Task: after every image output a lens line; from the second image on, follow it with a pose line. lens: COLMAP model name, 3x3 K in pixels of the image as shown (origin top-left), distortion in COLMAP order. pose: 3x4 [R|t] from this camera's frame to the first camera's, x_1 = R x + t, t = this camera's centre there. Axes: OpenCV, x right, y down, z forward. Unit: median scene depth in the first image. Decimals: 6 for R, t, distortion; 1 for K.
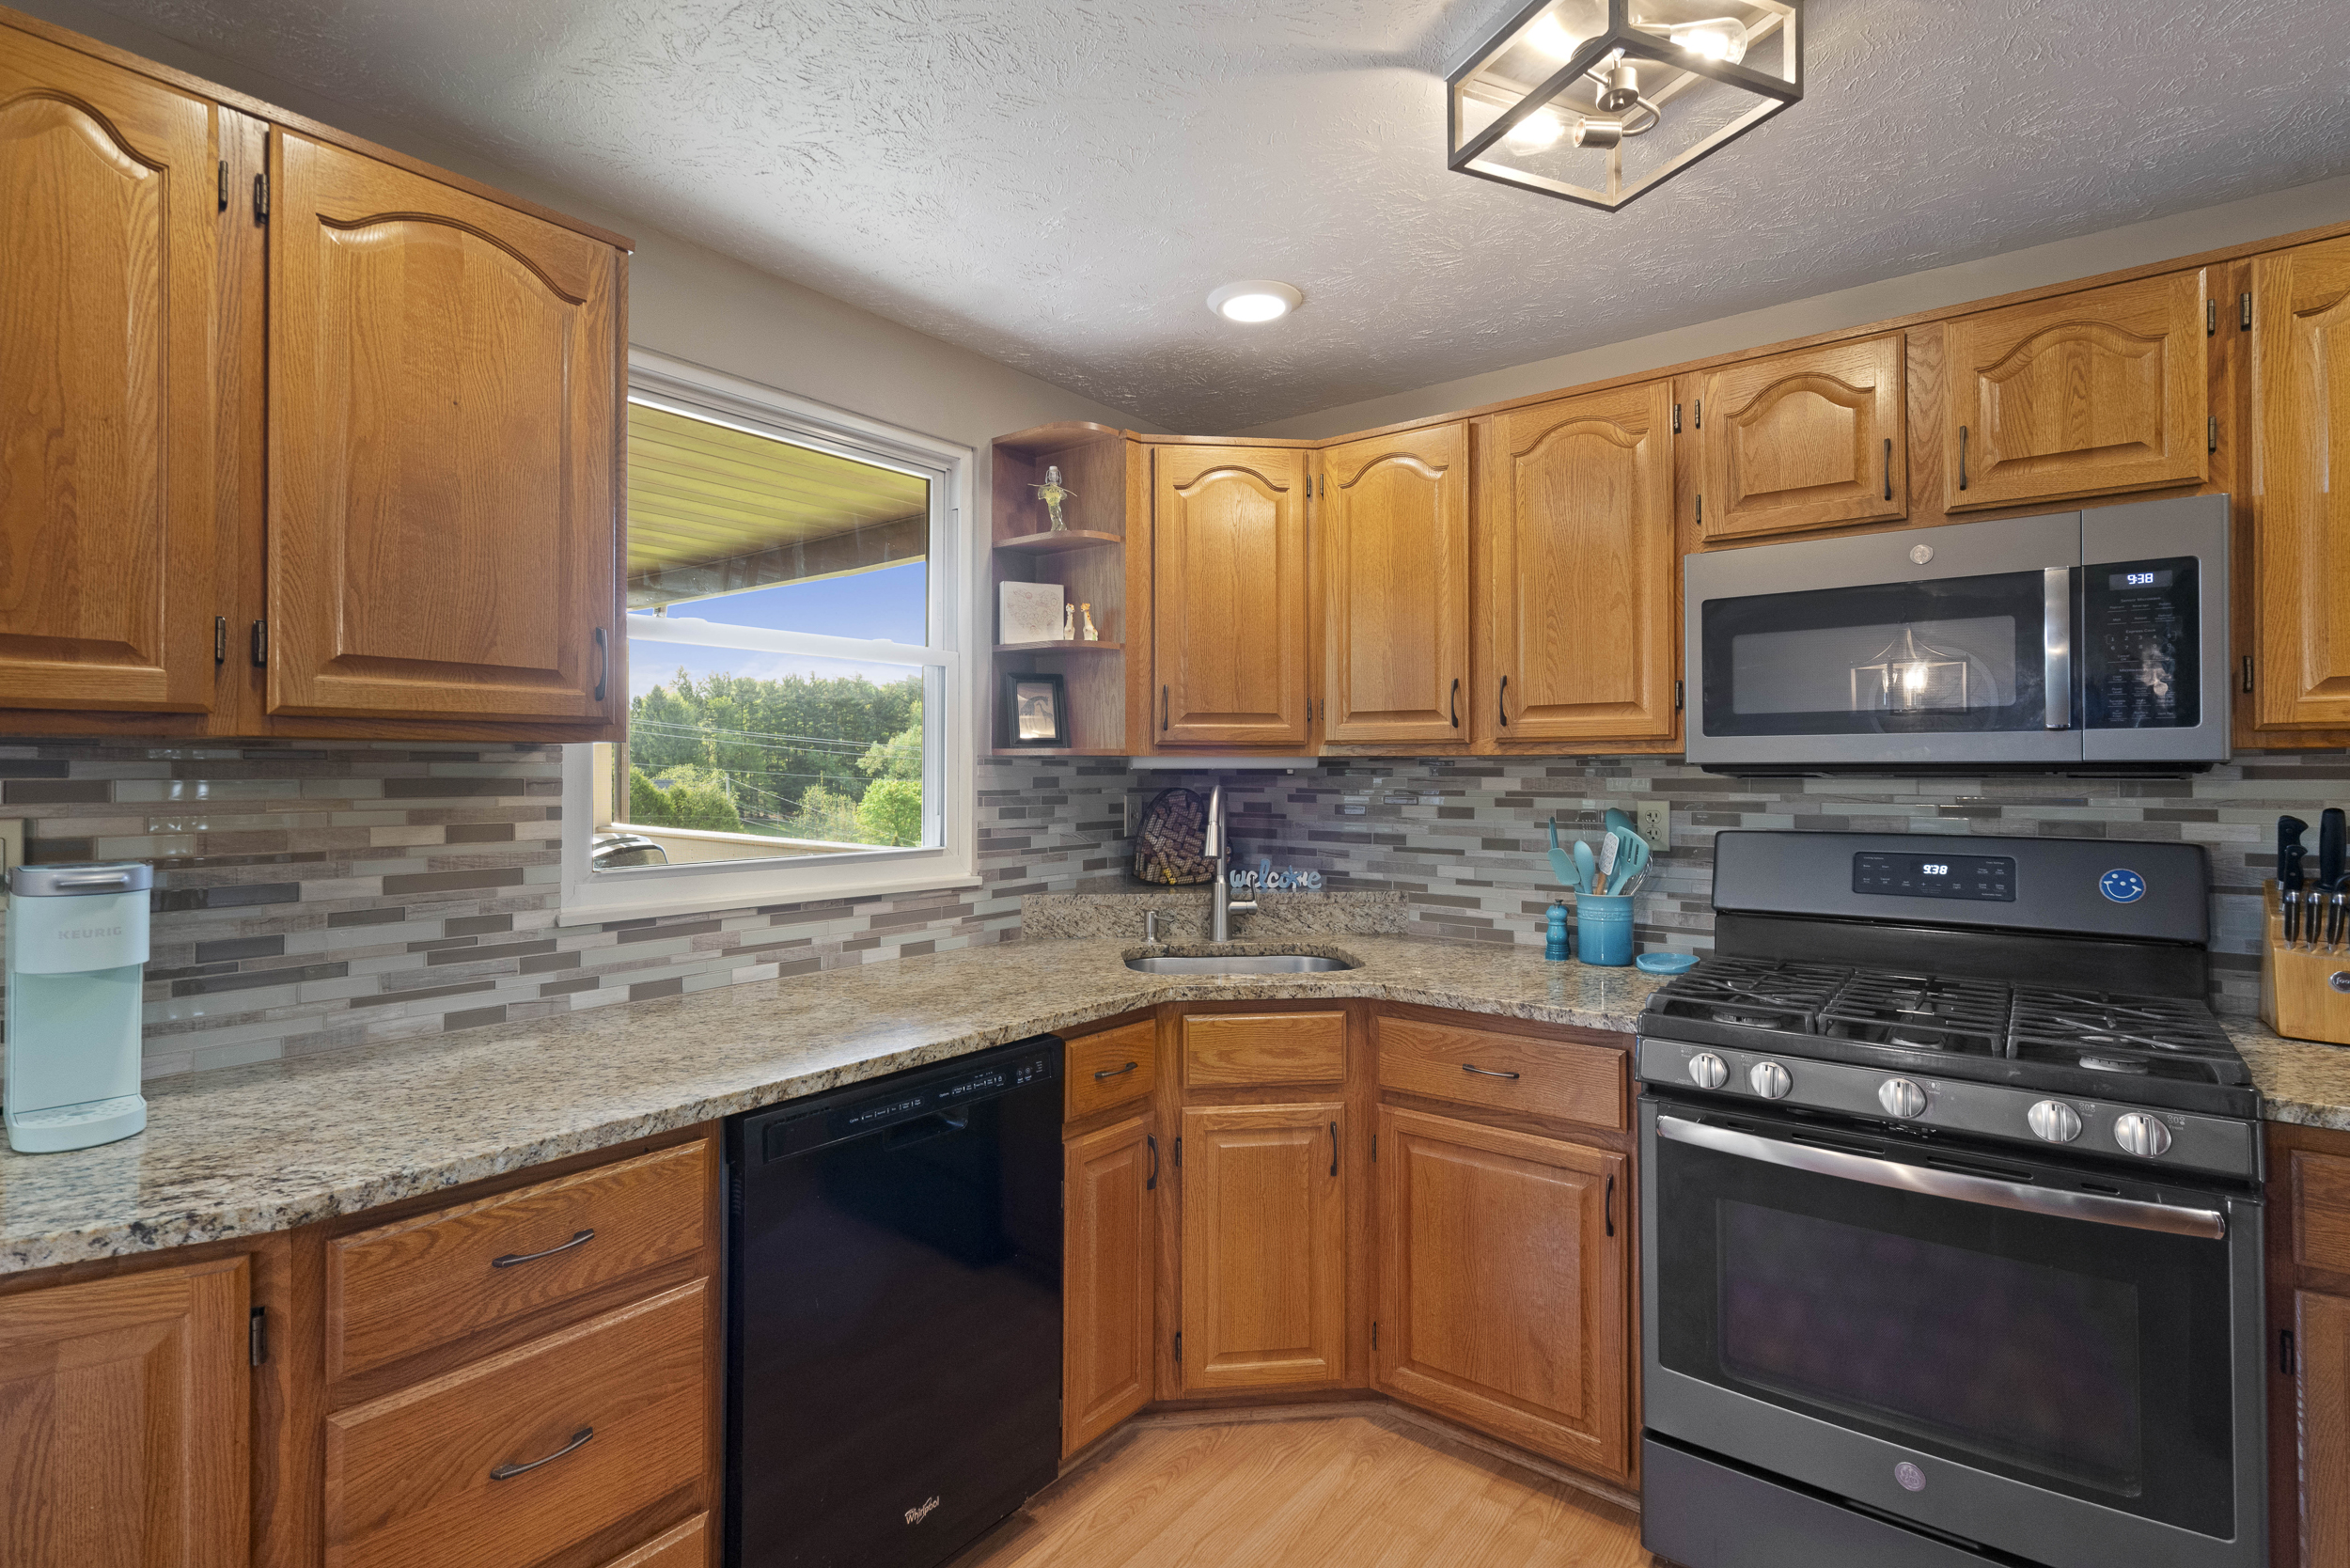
lens RADIAL K [[1082.8, 0, 1185.4], [0, 1082.8, 760.5], [0, 0, 1]] dist [-0.013917, 0.002495]
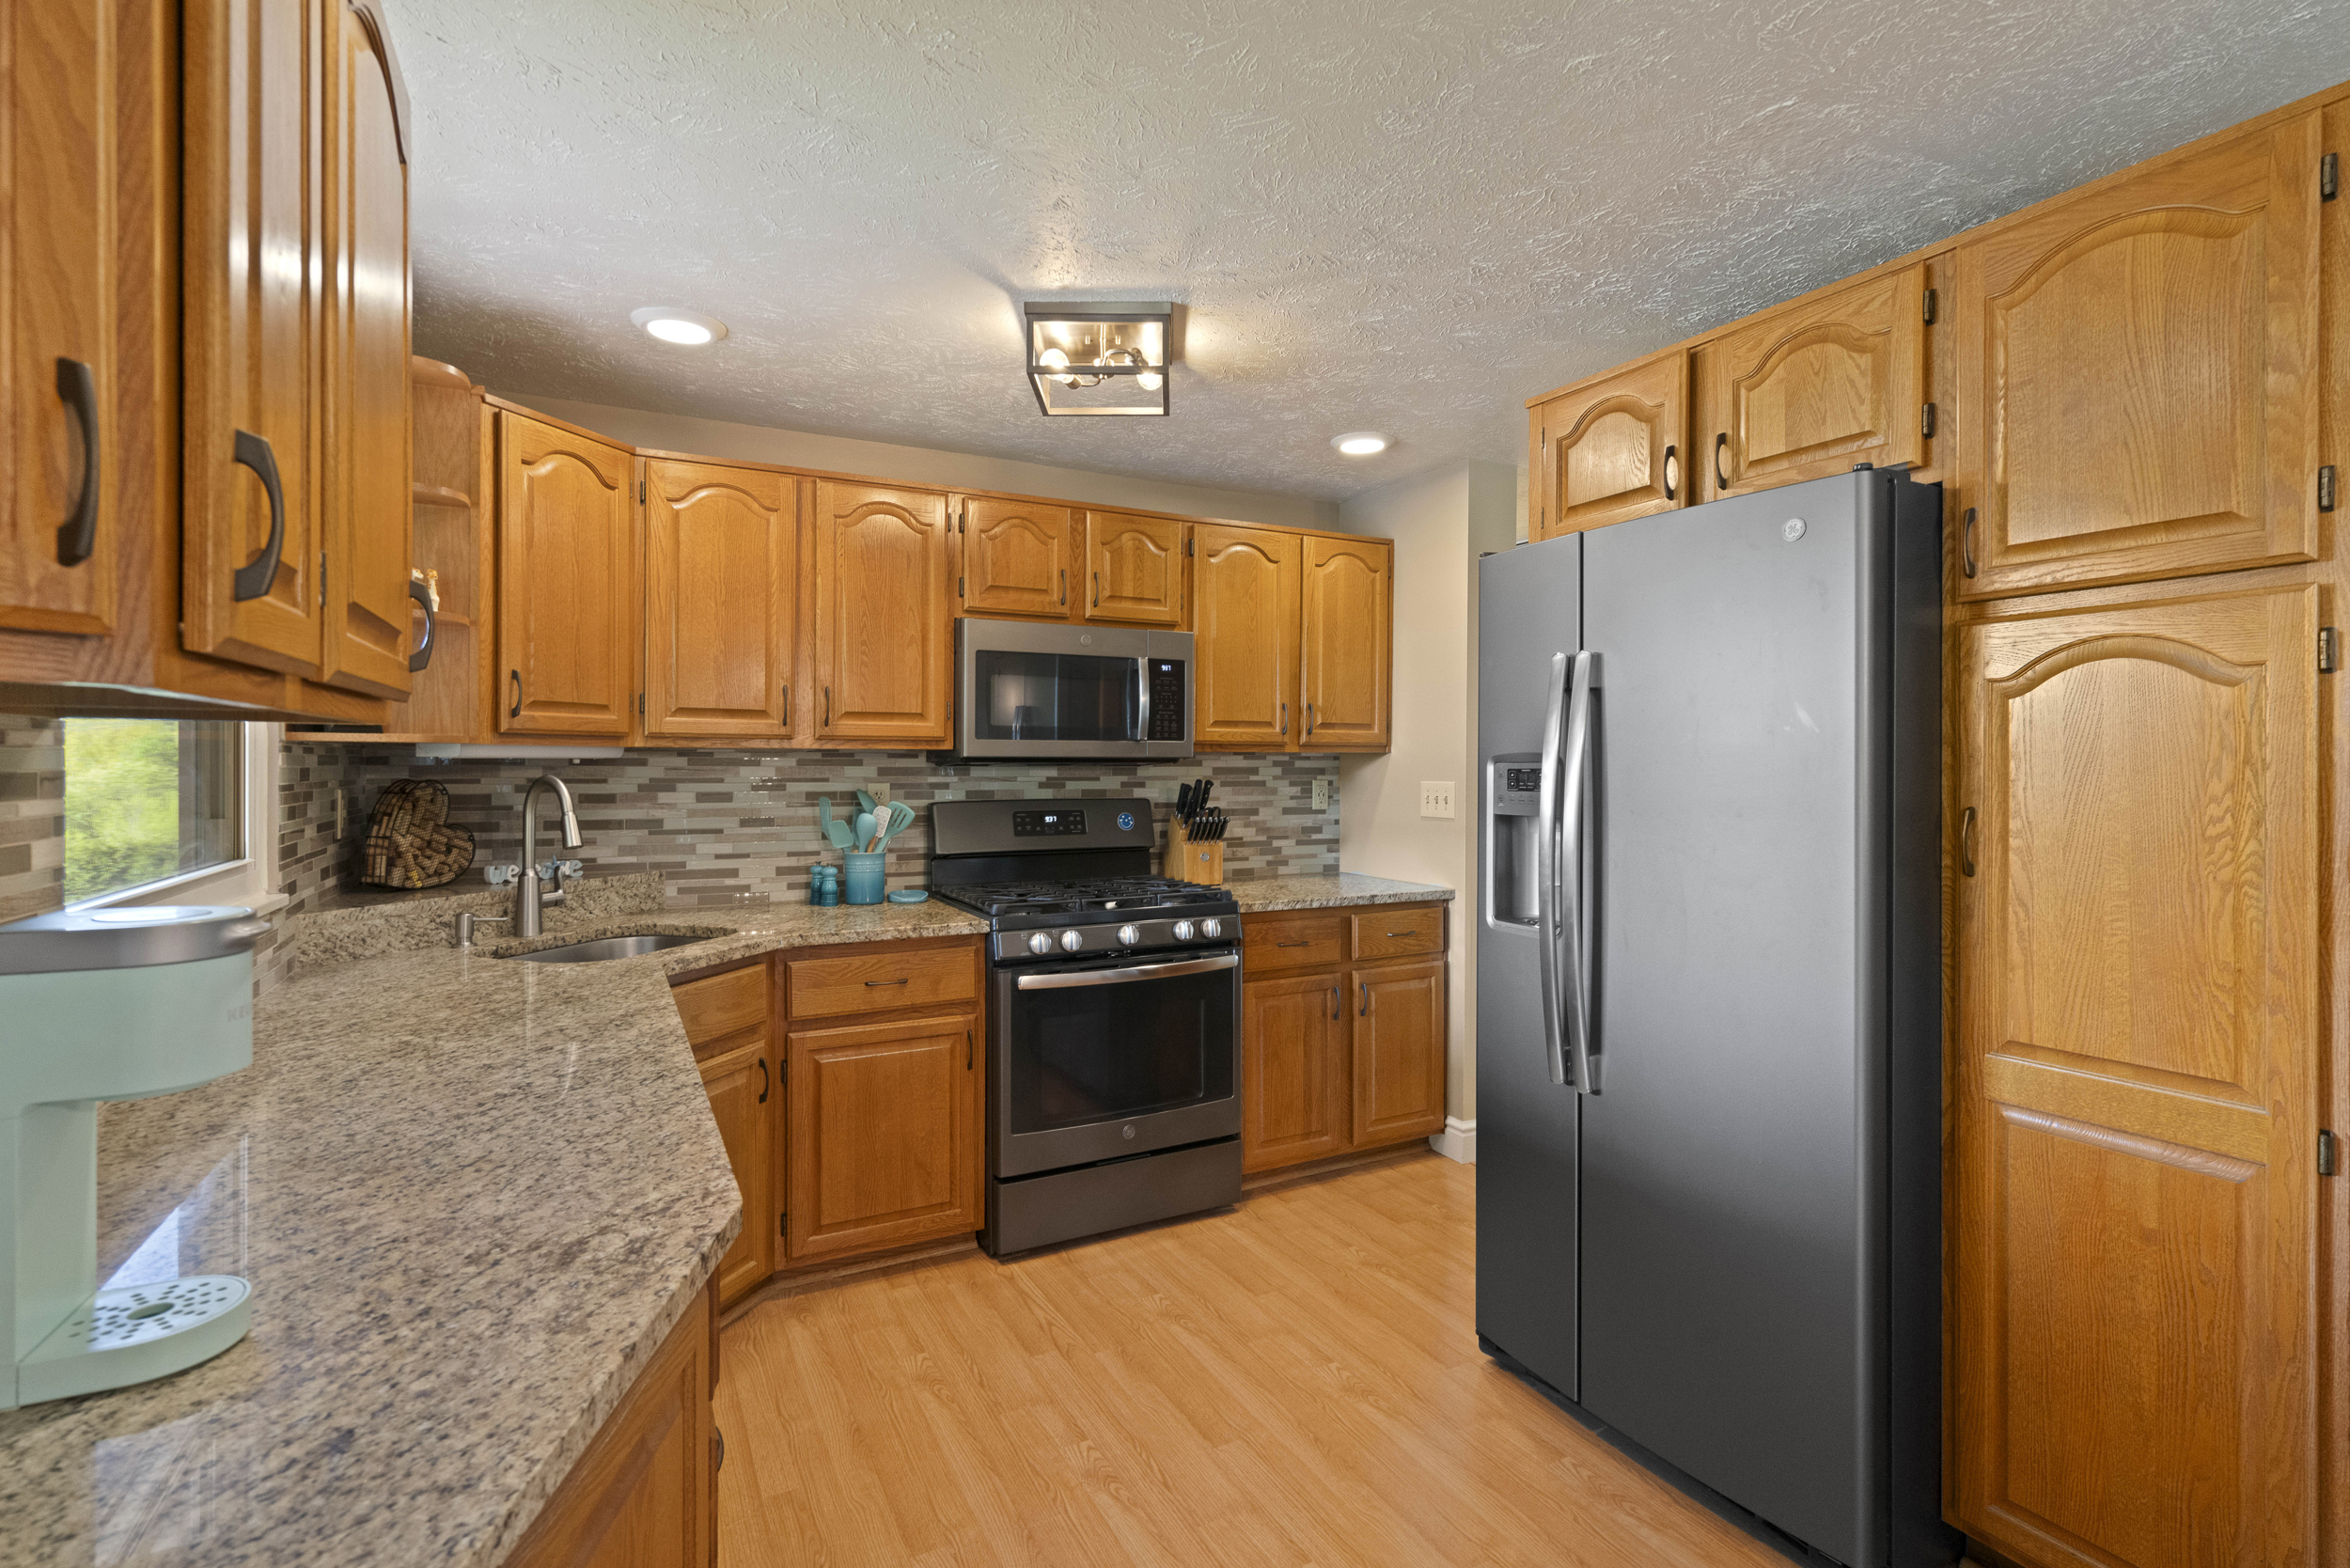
lens RADIAL K [[1082.8, 0, 1162.8], [0, 1082.8, 769.3], [0, 0, 1]] dist [-0.013917, 0.002495]
pose [[0.412391, -0.006147, 0.910986, -0.776879], [-0.013031, 0.999835, 0.012645, -0.002553], [-0.910914, -0.017086, 0.412243, 0.119443]]
